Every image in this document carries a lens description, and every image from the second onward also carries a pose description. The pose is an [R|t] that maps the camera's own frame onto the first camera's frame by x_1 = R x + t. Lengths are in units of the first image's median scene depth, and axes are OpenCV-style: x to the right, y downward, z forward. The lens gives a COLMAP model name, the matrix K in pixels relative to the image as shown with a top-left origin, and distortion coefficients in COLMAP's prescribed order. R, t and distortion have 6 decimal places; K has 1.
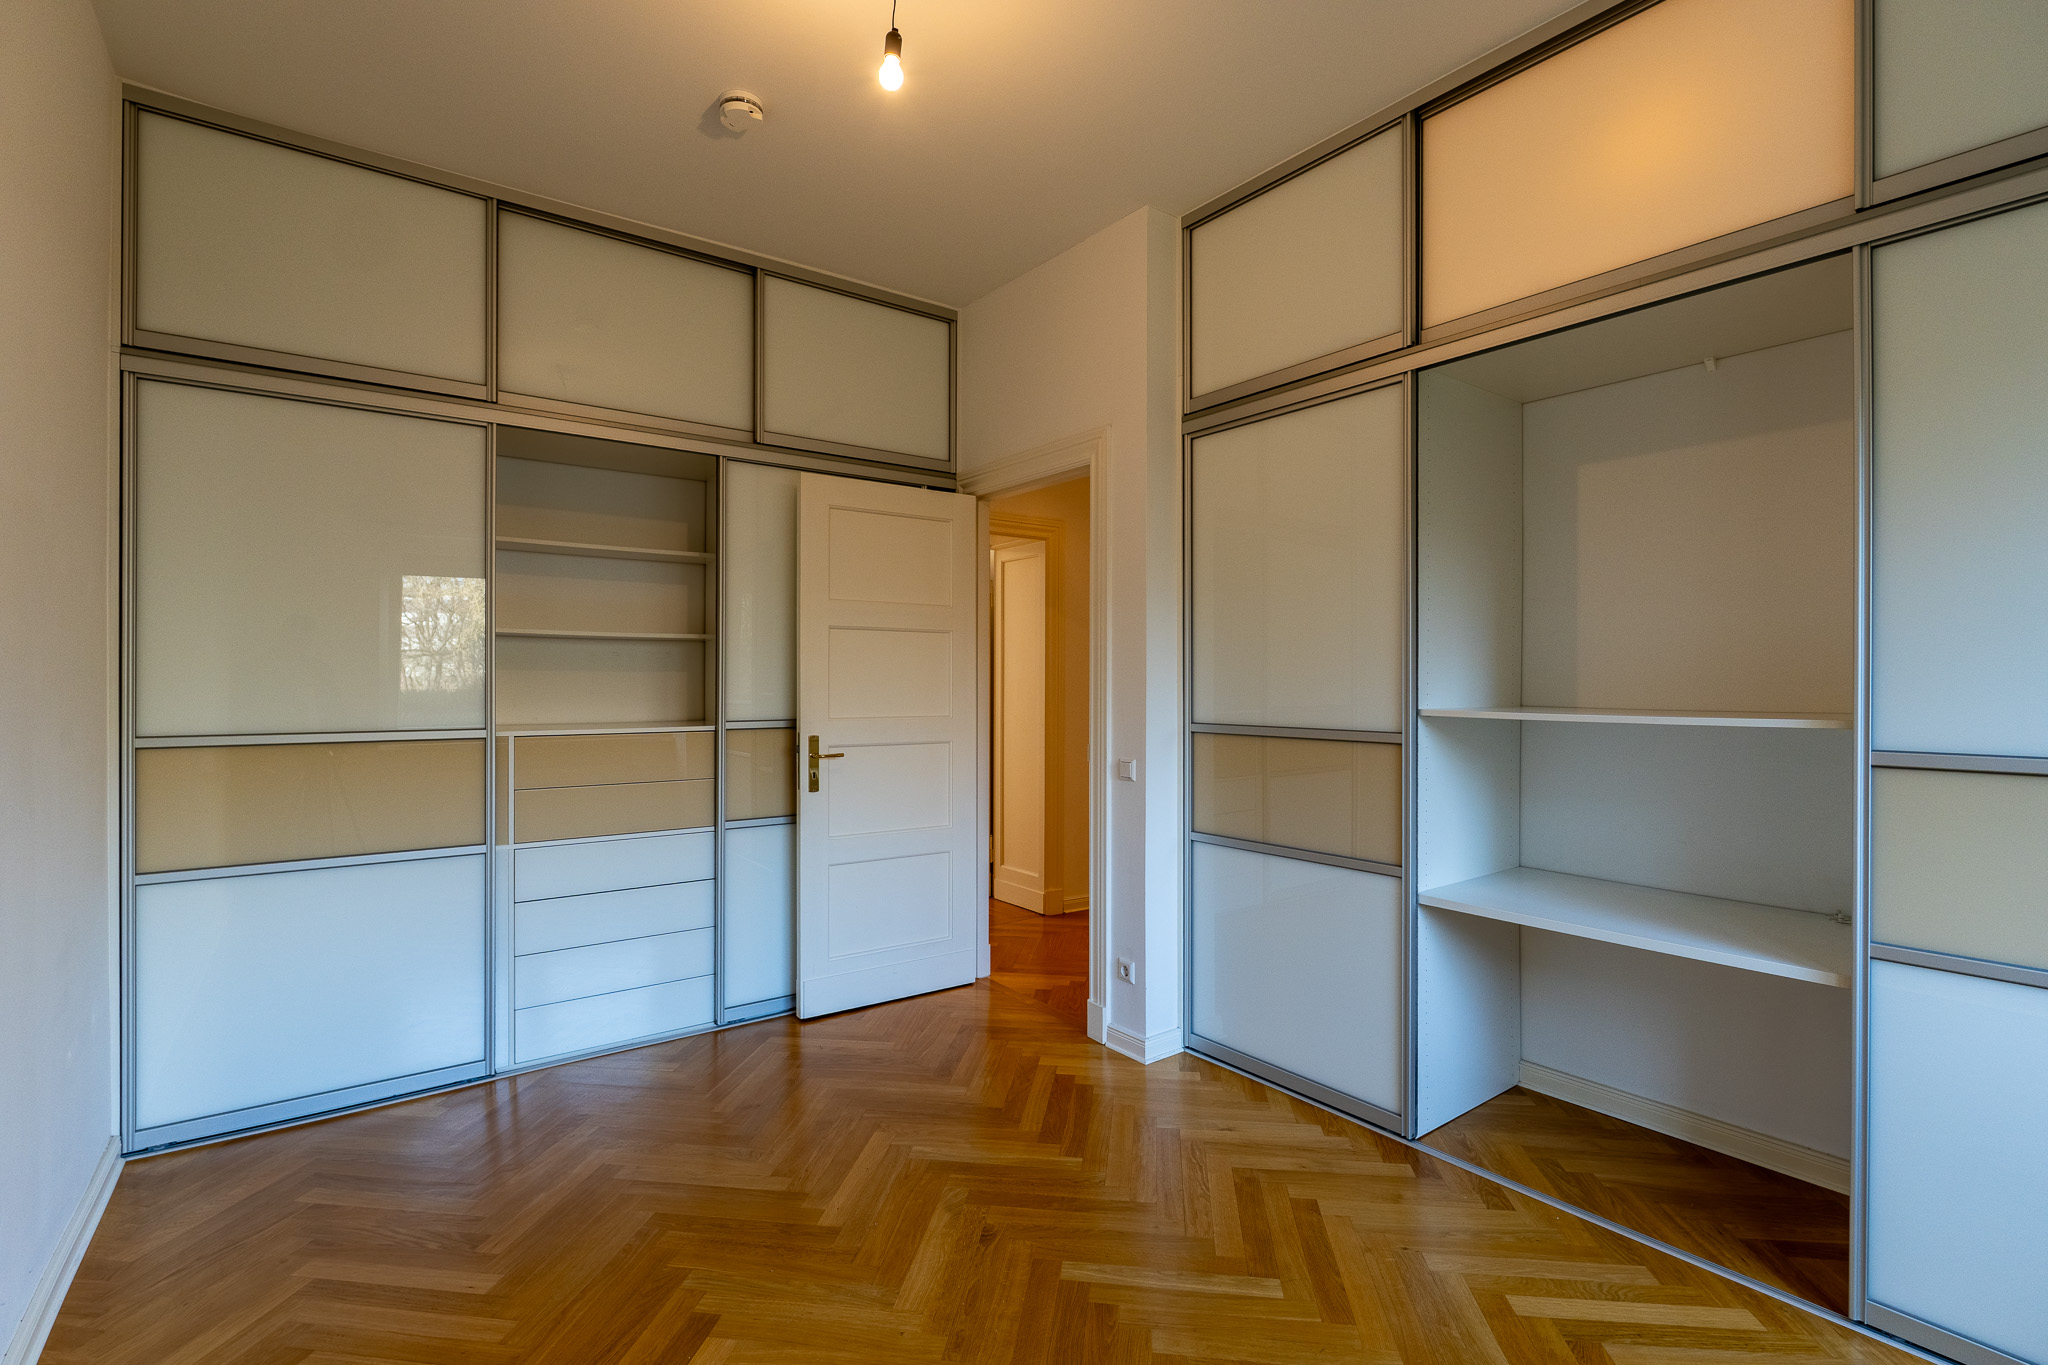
lens RADIAL K [[970.0, 0, 1094.6], [0, 970.0, 699.8], [0, 0, 1]] dist [-0.000554, 0.000007]
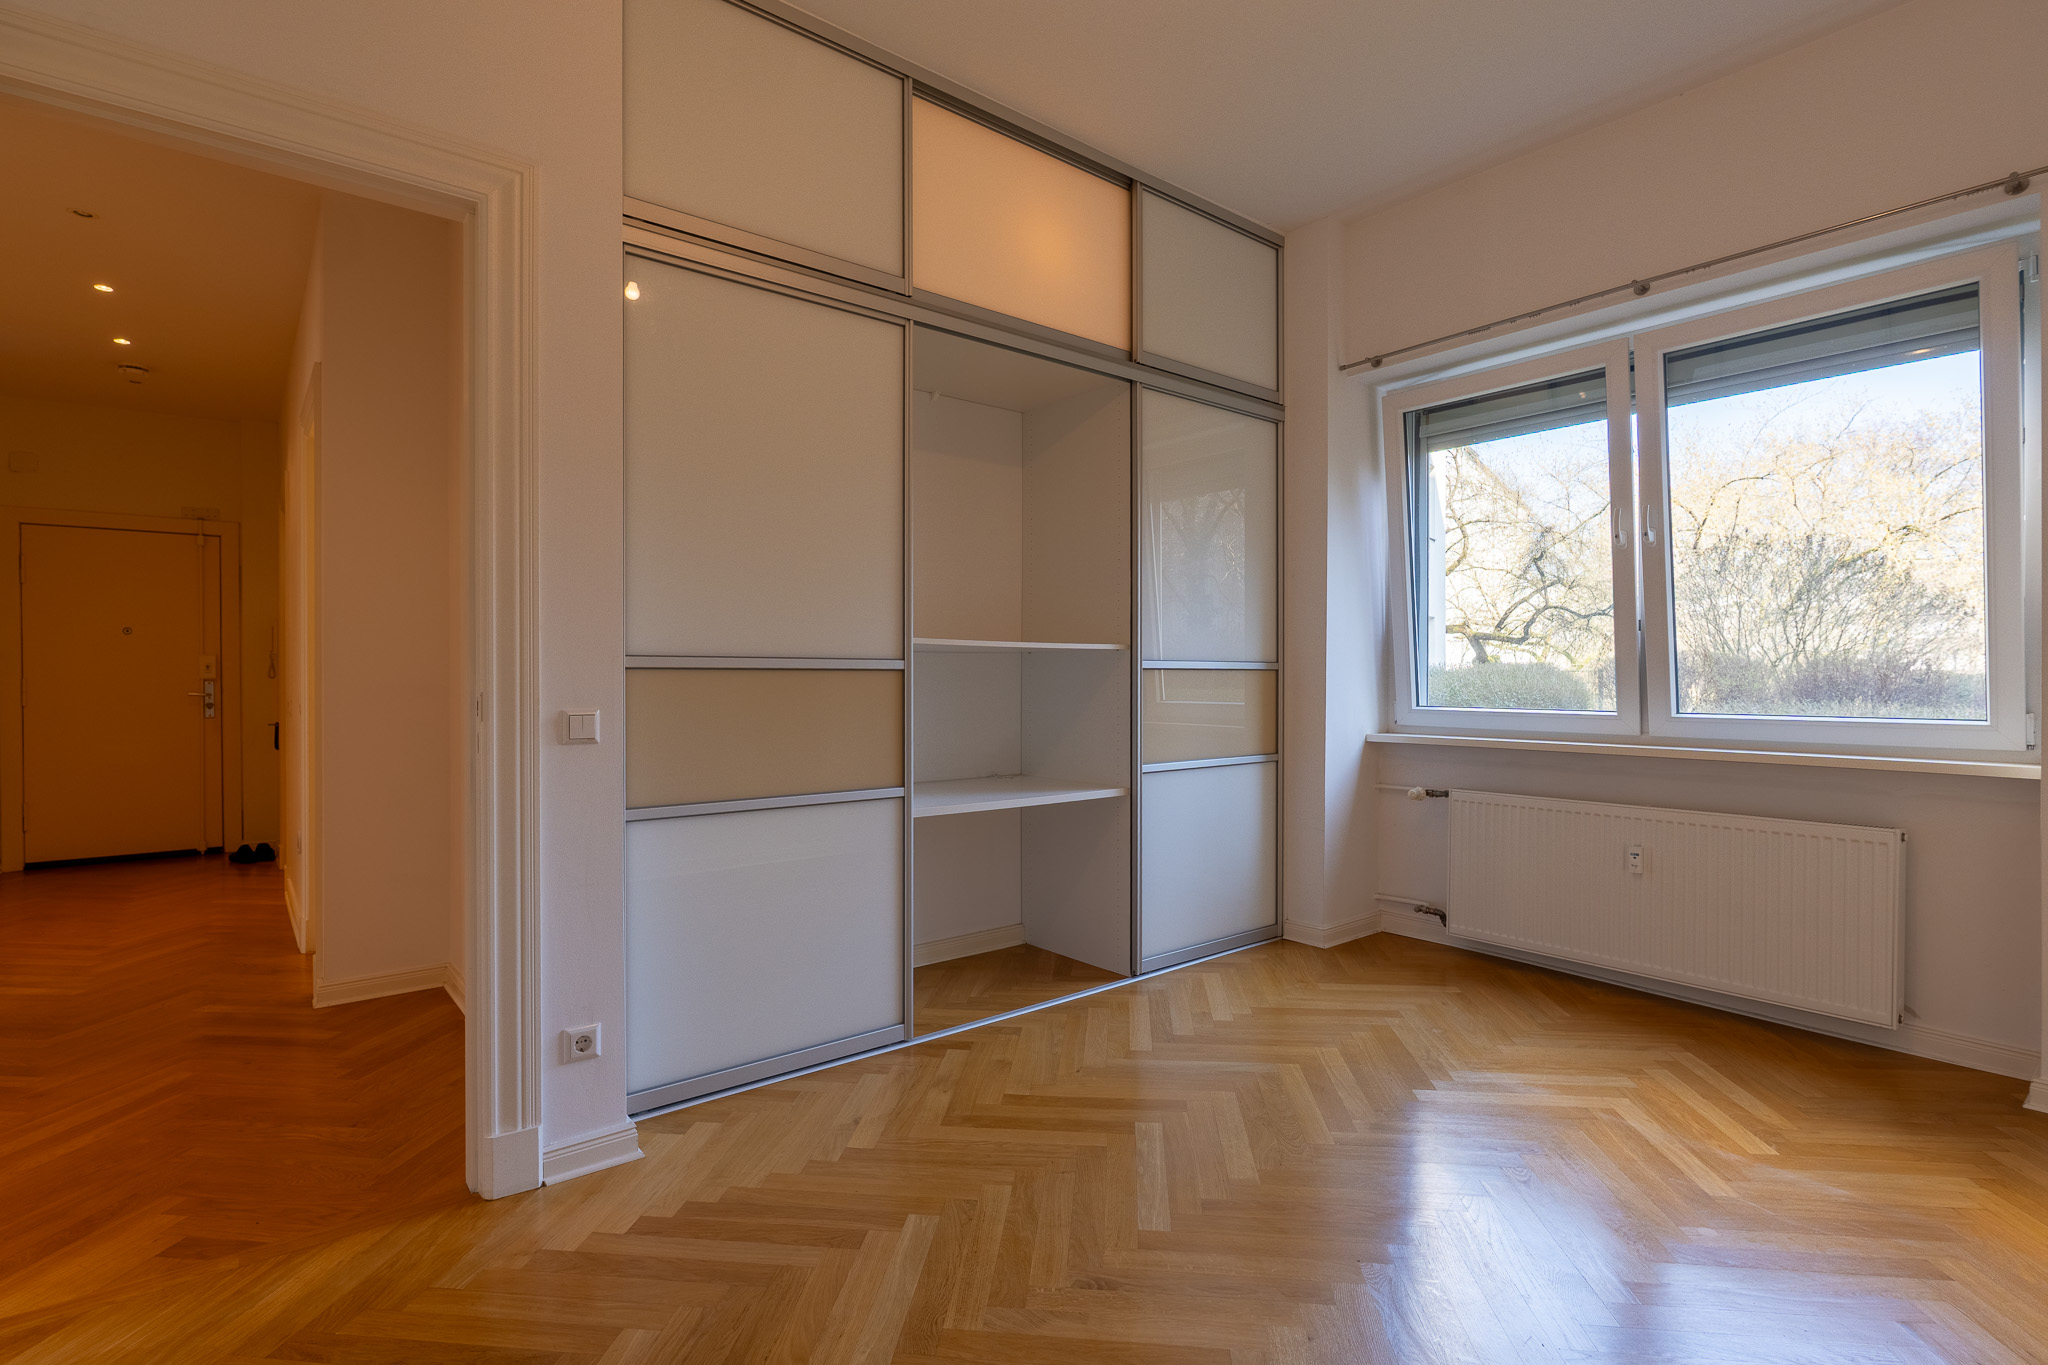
lens RADIAL K [[956.7, 0, 1022.1], [0, 956.7, 675.3], [0, 0, 1]] dist [-0.002622, -0.000338]
pose [[0.008887, -0.007465, 0.999933, -0.677318], [0.013783, 0.999878, 0.007343, 0.043160], [-0.999866, 0.013716, 0.008989, 0.808985]]
